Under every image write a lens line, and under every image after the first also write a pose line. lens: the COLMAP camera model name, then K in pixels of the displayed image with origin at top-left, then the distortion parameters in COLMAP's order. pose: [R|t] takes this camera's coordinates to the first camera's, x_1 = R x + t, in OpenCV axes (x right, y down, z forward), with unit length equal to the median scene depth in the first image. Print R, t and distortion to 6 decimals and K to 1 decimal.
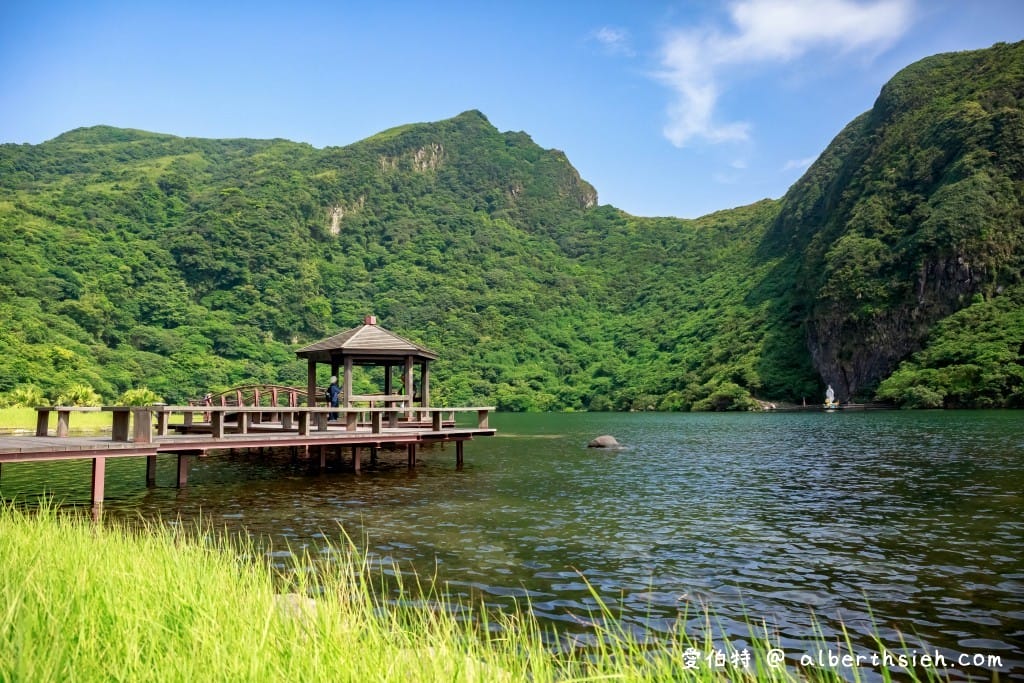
lens RADIAL K [[710.2, 0, 519.6], [0, 710.2, 334.4], [0, 0, 1]] dist [-0.099182, 0.089831]
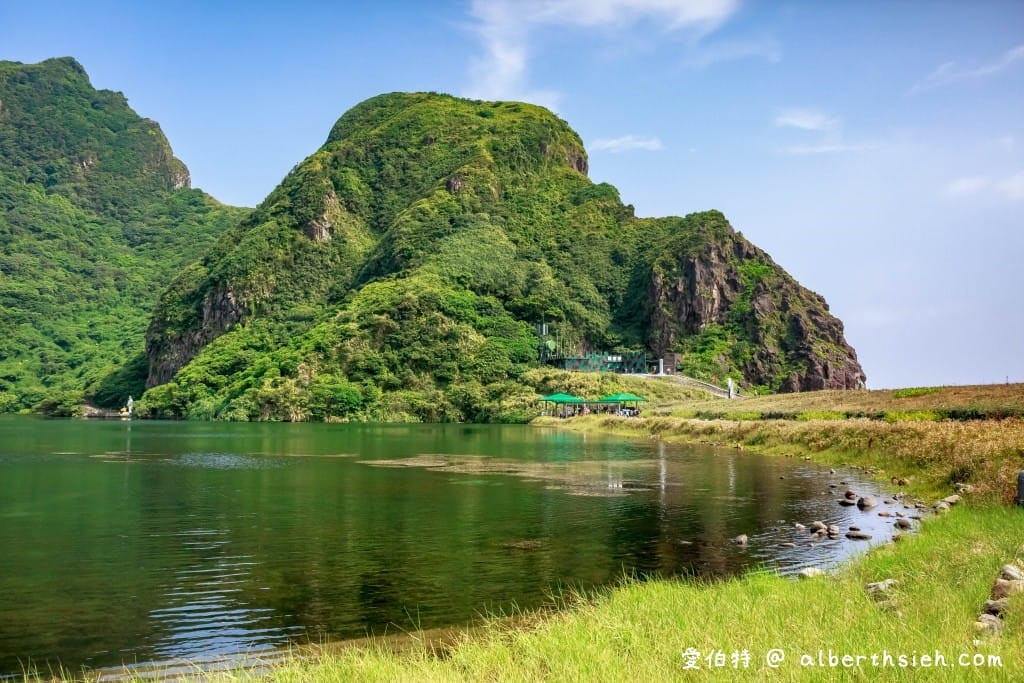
lens RADIAL K [[838.1, 0, 510.6], [0, 838.1, 336.4], [0, 0, 1]] dist [-0.046650, 0.073464]
pose [[0.954901, 0.043572, 0.293711, 0.289012], [-0.048403, 0.998786, 0.009196, -0.030791], [-0.292954, -0.022998, 0.955850, -0.219627]]
